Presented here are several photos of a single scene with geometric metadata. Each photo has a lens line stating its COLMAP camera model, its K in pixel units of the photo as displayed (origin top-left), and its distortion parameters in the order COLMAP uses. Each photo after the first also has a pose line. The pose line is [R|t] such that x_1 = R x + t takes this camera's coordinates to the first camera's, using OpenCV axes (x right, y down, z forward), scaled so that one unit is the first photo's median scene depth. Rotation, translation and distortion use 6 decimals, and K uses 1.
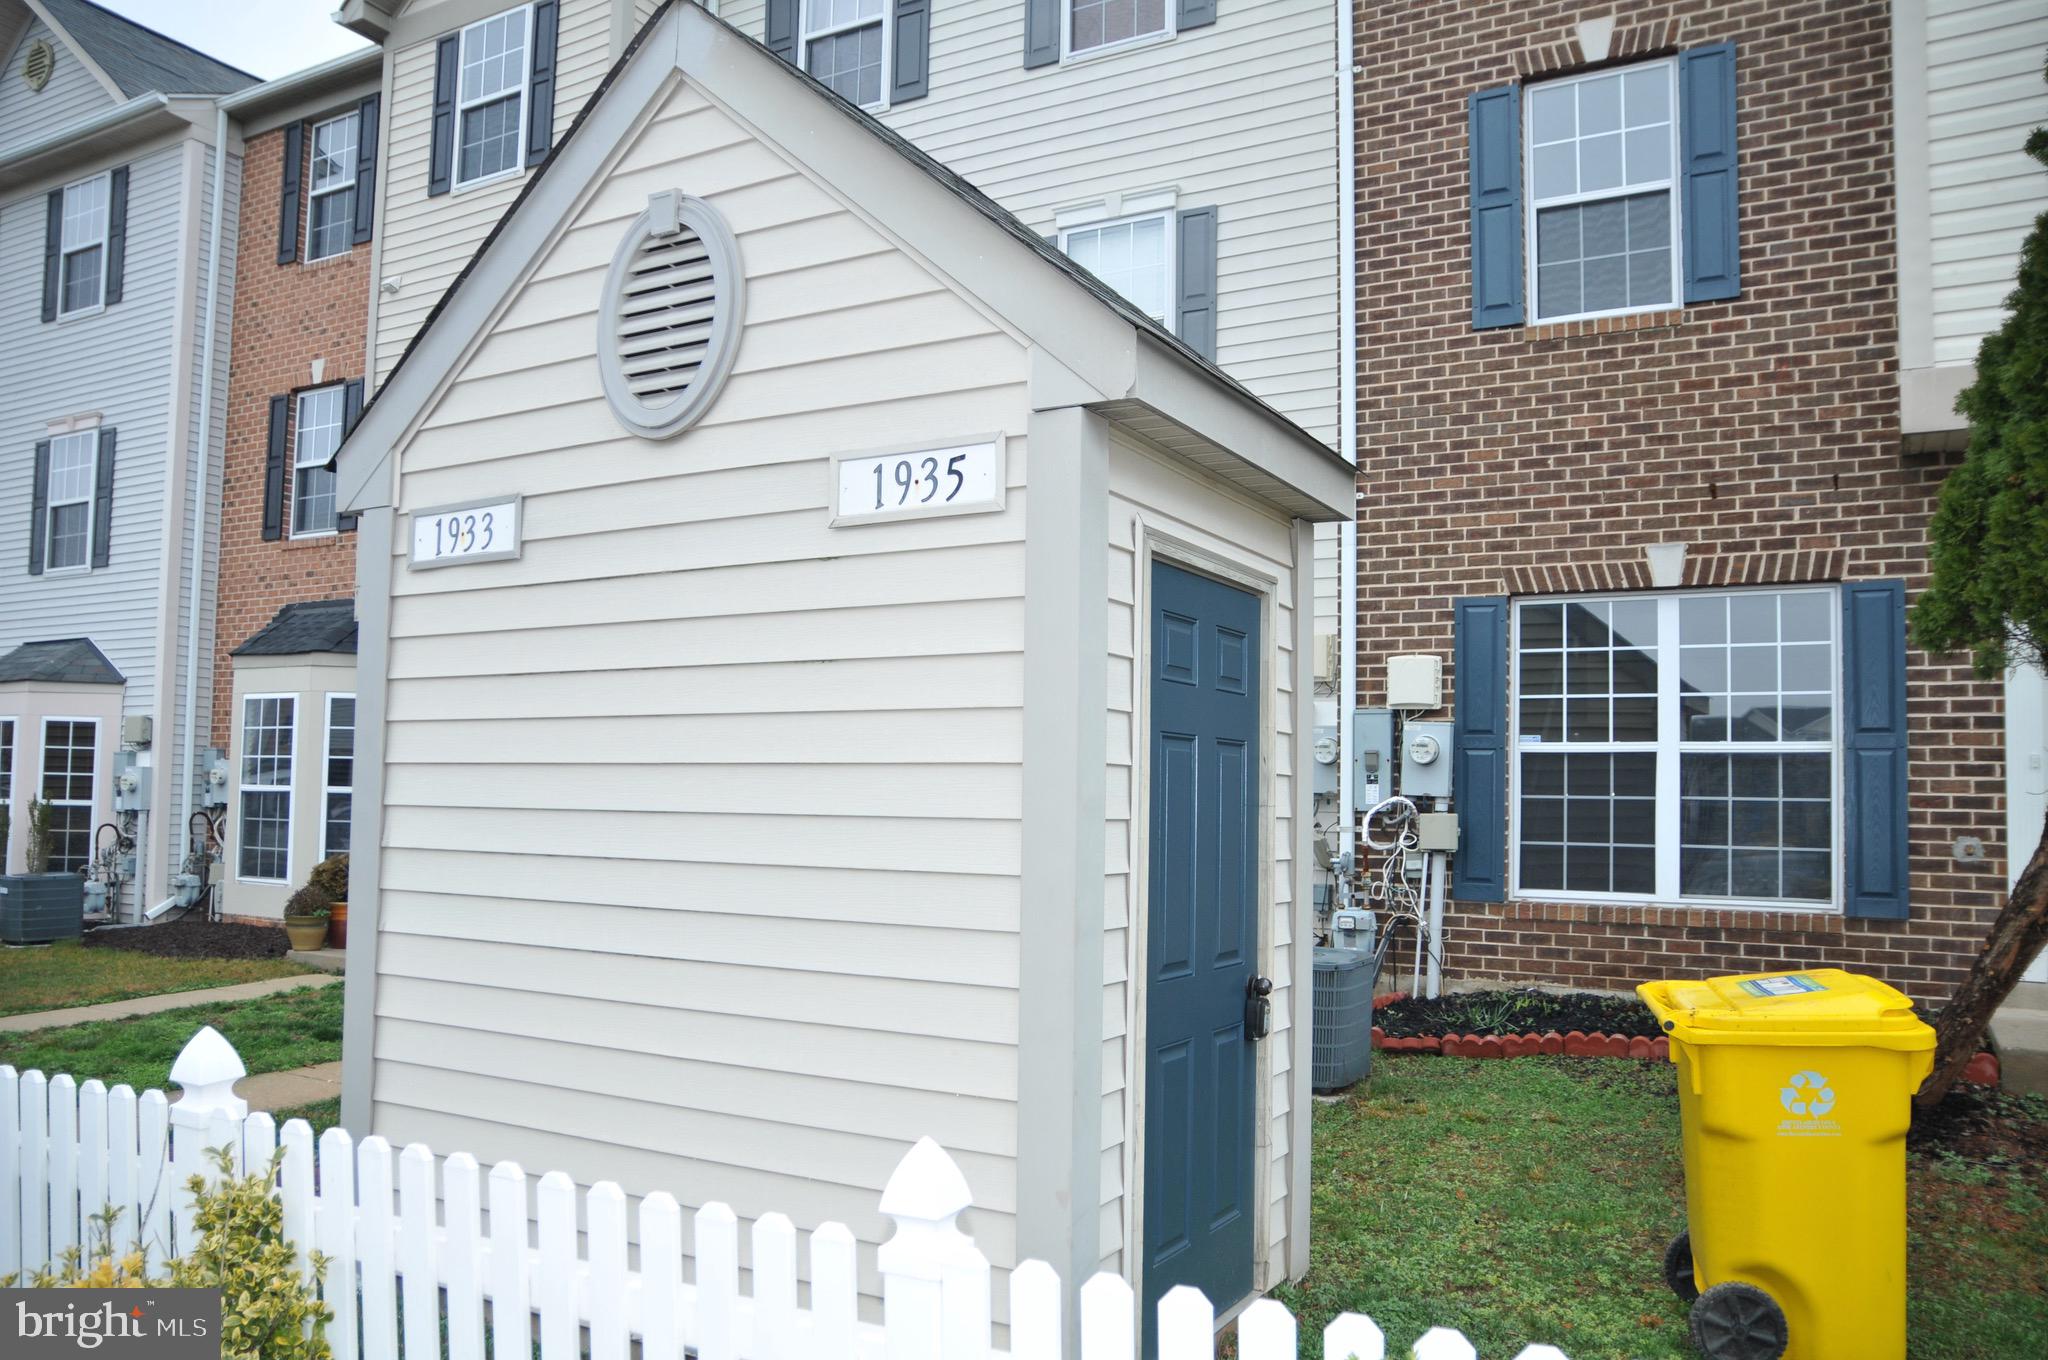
lens RADIAL K [[1547.0, 0, 1026.5], [0, 1547.0, 724.7], [0, 0, 1]] dist [-0.123046, 0.119295]
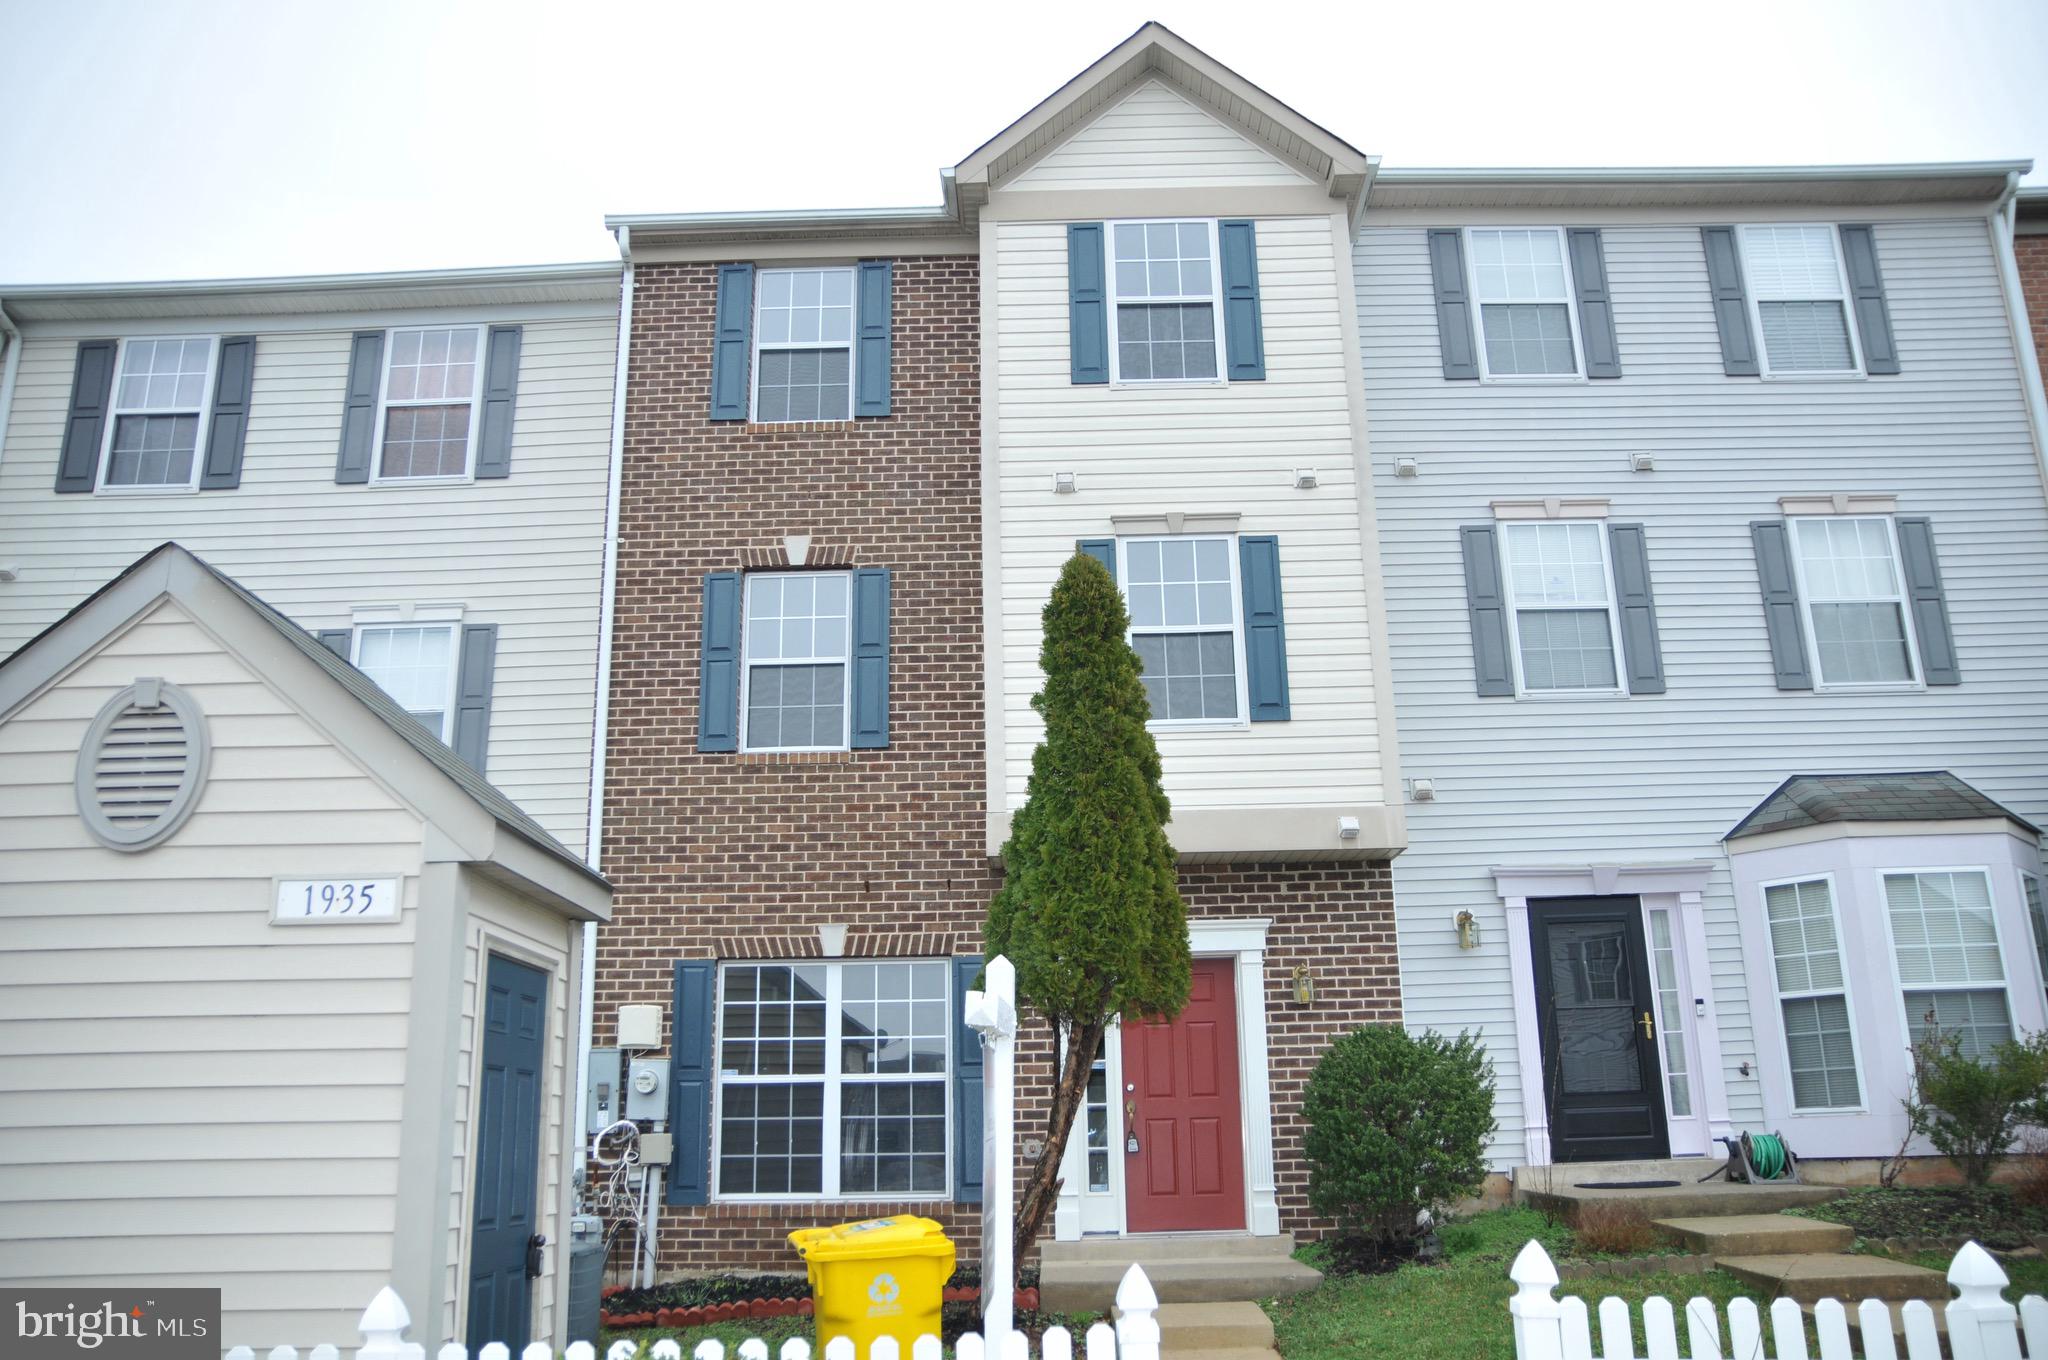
lens RADIAL K [[1547.0, 0, 1041.6], [0, 1547.0, 712.7], [0, 0, 1]] dist [-0.123046, 0.119295]
pose [[0.874888, 0.096884, 0.474535, -0.081542], [0.011729, 0.975262, -0.220740, 0.001277], [-0.484182, 0.198688, 0.852109, -0.286167]]
